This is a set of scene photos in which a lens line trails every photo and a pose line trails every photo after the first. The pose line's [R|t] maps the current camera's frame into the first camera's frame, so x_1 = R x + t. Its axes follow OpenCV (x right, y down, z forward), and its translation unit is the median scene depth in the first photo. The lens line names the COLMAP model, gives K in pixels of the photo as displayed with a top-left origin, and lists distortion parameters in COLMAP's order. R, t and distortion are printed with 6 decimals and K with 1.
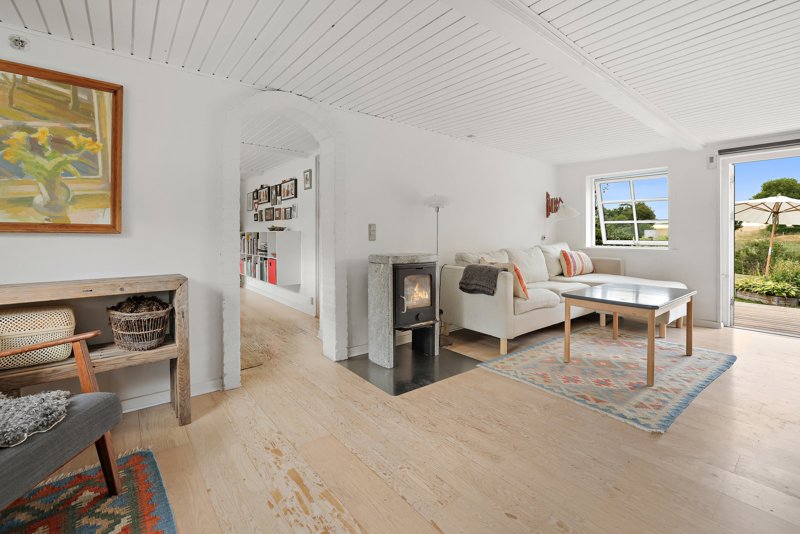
lens RADIAL K [[347.0, 0, 402.6], [0, 347.0, 235.3], [0, 0, 1]] dist [-0.002353, -0.000180]
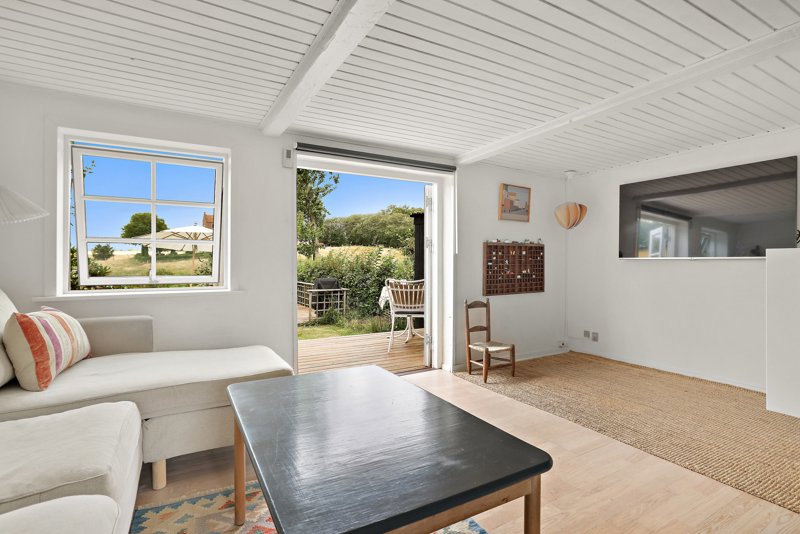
lens RADIAL K [[397.8, 0, 398.2], [0, 397.8, 265.5], [0, 0, 1]] dist [-0.003660, -0.000533]
pose [[0.172325, -0.010607, 0.984983, 0.135696], [0.007475, 0.999927, 0.009460, -0.005992], [-0.985012, 0.005732, 0.172392, 0.545559]]
